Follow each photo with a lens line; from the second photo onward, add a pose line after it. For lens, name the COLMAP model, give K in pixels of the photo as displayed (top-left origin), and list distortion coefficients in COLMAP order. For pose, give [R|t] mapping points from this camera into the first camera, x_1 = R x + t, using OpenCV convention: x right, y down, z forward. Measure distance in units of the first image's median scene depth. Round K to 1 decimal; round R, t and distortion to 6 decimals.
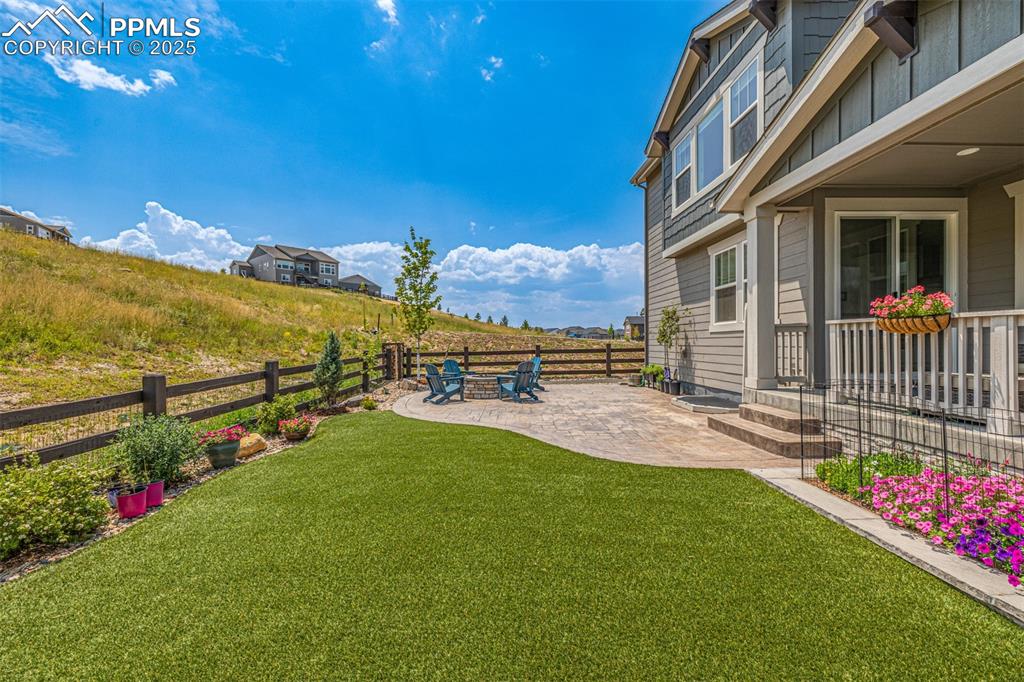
lens RADIAL K [[434.0, 0, 512.0], [0, 434.0, 341.0], [0, 0, 1]] dist [0.001212, 0.000565]
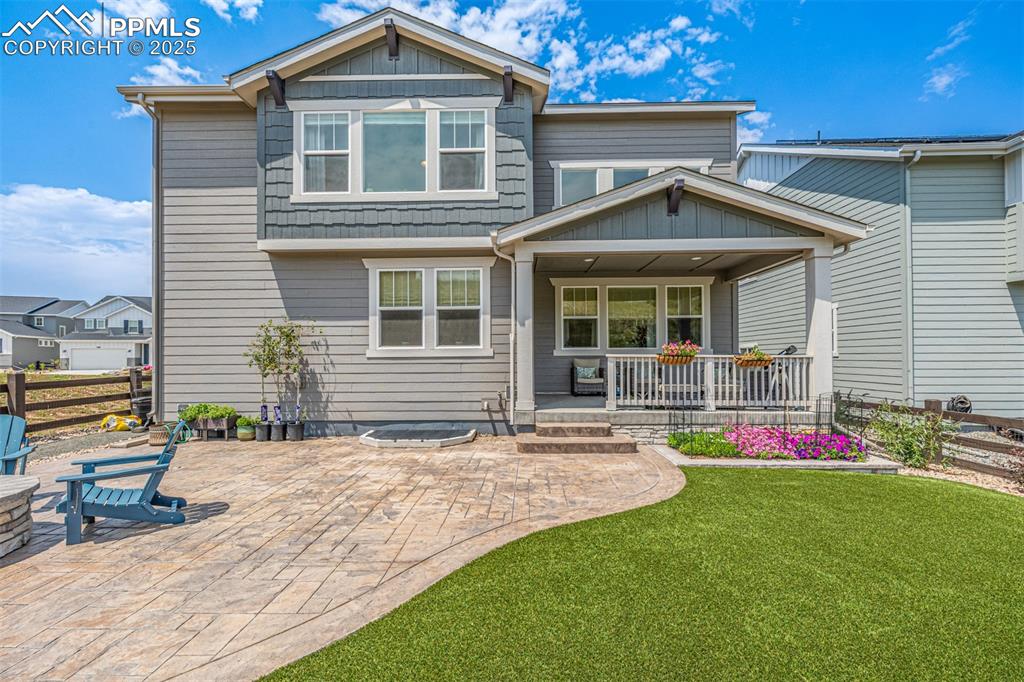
lens RADIAL K [[433.8, 0, 511.1], [0, 433.8, 351.4], [0, 0, 1]] dist [0.001378, -0.000063]
pose [[0.046412, 0.016548, 0.998785, -0.798829], [-0.000408, 0.999863, -0.016547, -0.036142], [-0.998922, 0.000360, 0.046412, 1.359036]]
